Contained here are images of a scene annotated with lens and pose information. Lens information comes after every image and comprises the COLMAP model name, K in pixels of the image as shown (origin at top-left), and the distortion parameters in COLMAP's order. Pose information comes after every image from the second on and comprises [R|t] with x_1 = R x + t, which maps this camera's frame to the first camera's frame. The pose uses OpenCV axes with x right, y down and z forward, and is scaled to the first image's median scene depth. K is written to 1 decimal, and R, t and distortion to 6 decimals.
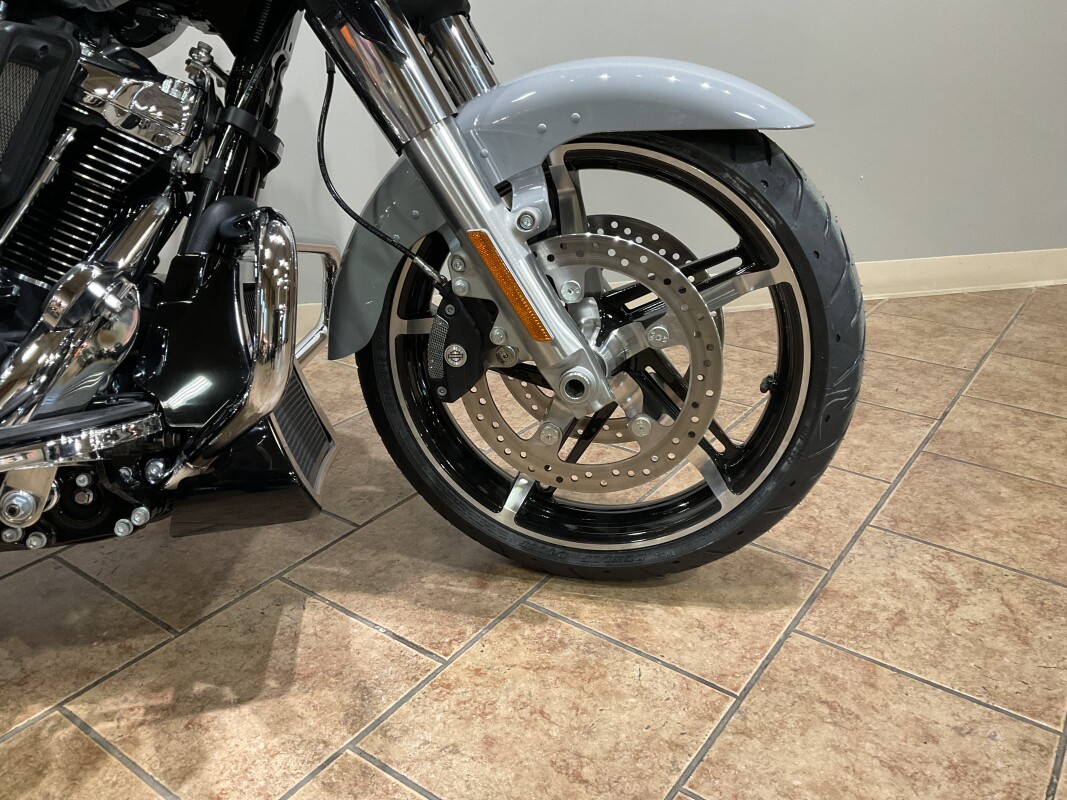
lens RADIAL K [[880.0, 0, 531.3], [0, 880.0, 397.2], [0, 0, 1]] dist [0.064134, -0.127035]
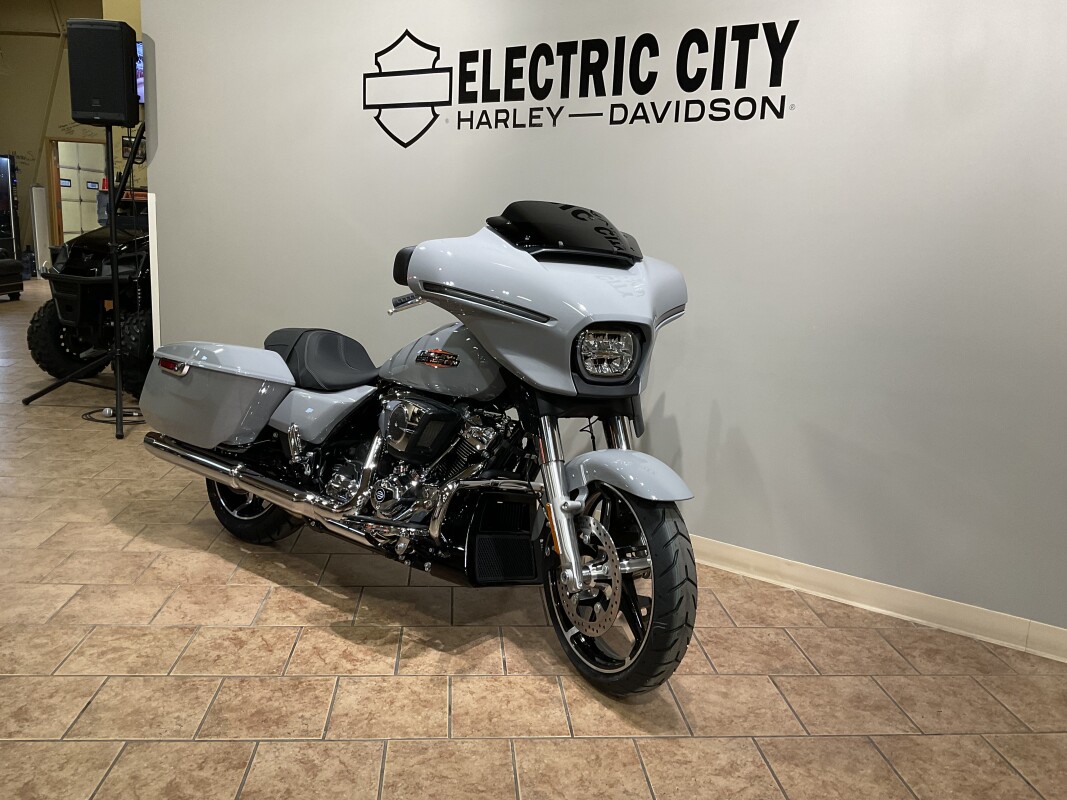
lens RADIAL K [[880.0, 0, 531.3], [0, 880.0, 397.2], [0, 0, 1]] dist [0.064134, -0.127035]
pose [[0.652830, 0.177142, -0.736501, 1.526025], [-0.340946, 0.936935, -0.076863, -0.234164], [0.676438, 0.301286, 0.672055, -0.756976]]
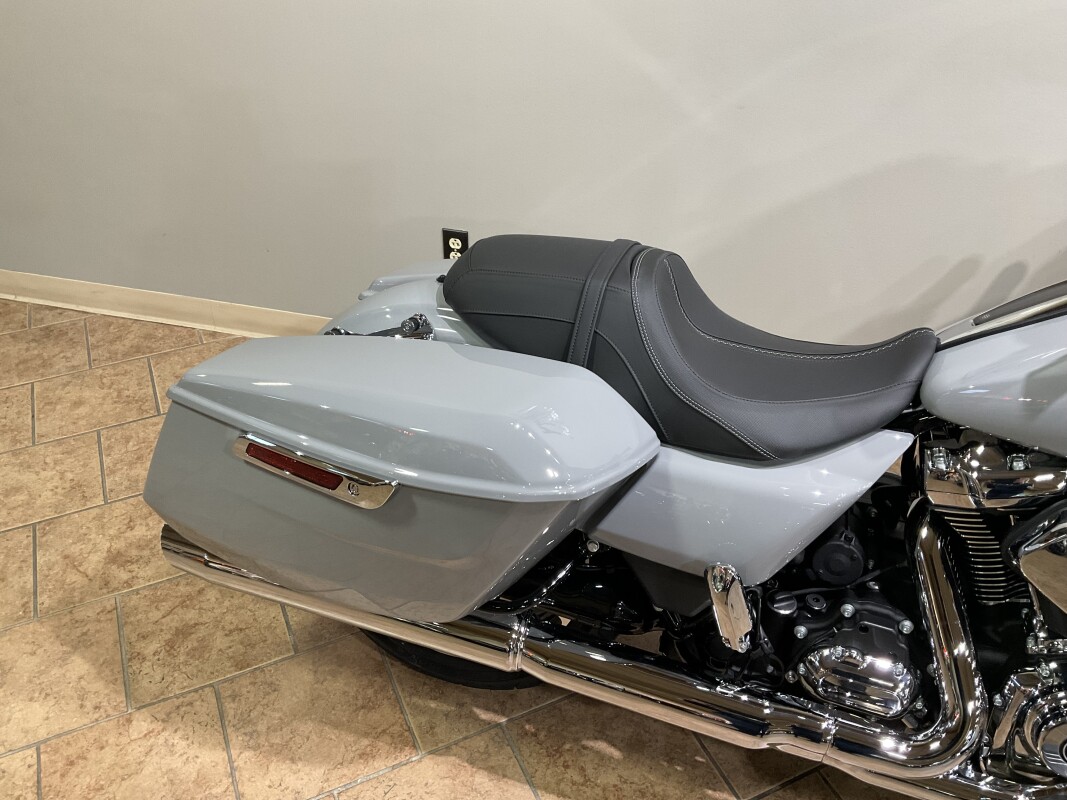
lens RADIAL K [[885.6, 0, 529.4], [0, 885.6, 389.8], [0, 0, 1]] dist [0.055765, -0.124969]
pose [[0.873100, 0.286114, -0.394760, -0.814739], [-0.192344, 0.946162, 0.260347, -0.554608], [0.447996, -0.151380, 0.881126, -0.403712]]
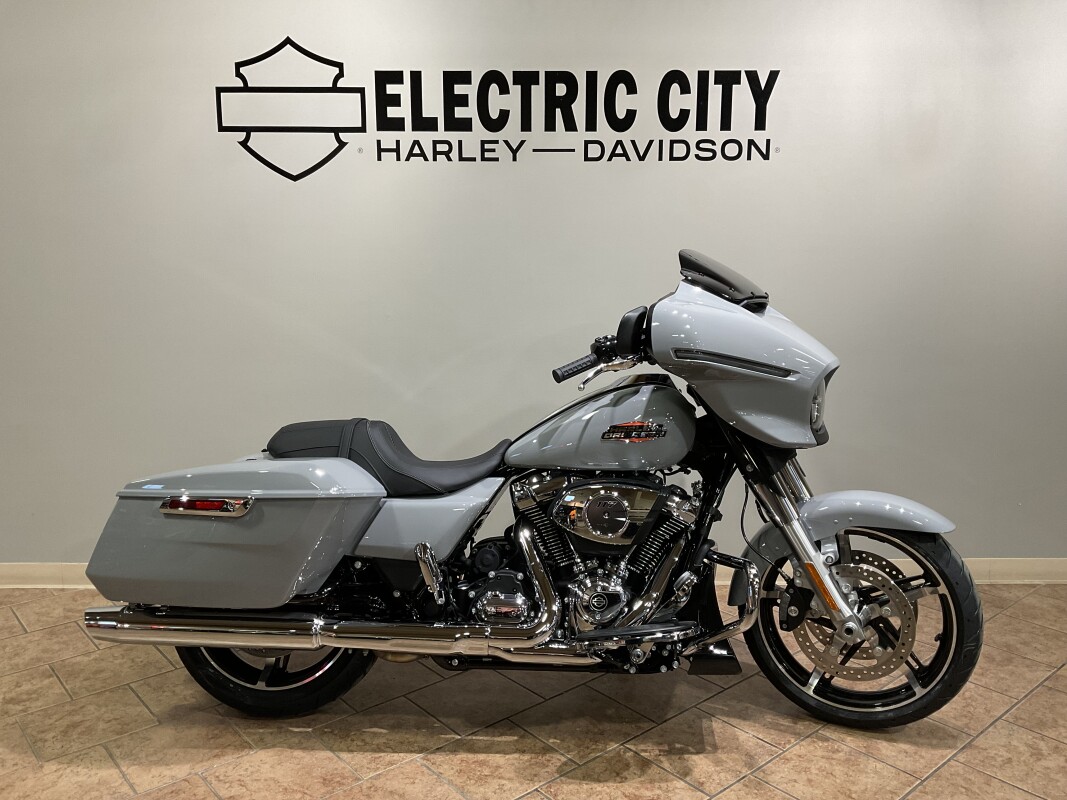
lens RADIAL K [[880.0, 0, 531.3], [0, 880.0, 397.2], [0, 0, 1]] dist [0.064134, -0.127035]
pose [[0.972811, 0.041394, -0.227873, -0.239573], [-0.093664, 0.970165, -0.223624, -0.007284], [0.211817, 0.238888, 0.947663, -1.448811]]
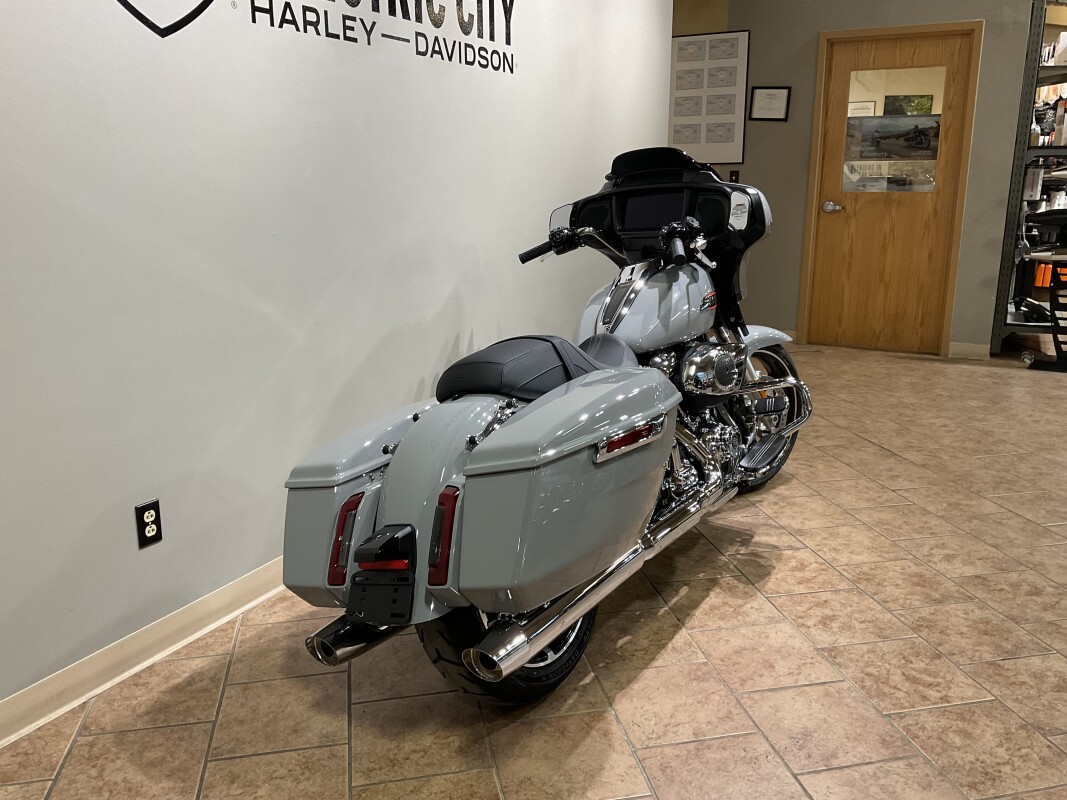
lens RADIAL K [[880.0, 0, 531.3], [0, 880.0, 397.2], [0, 0, 1]] dist [0.064134, -0.127035]
pose [[0.672905, -0.178744, 0.717809, -2.766749], [0.295131, 0.954663, -0.038944, -0.217612], [-0.678305, 0.238053, 0.695150, -0.700641]]
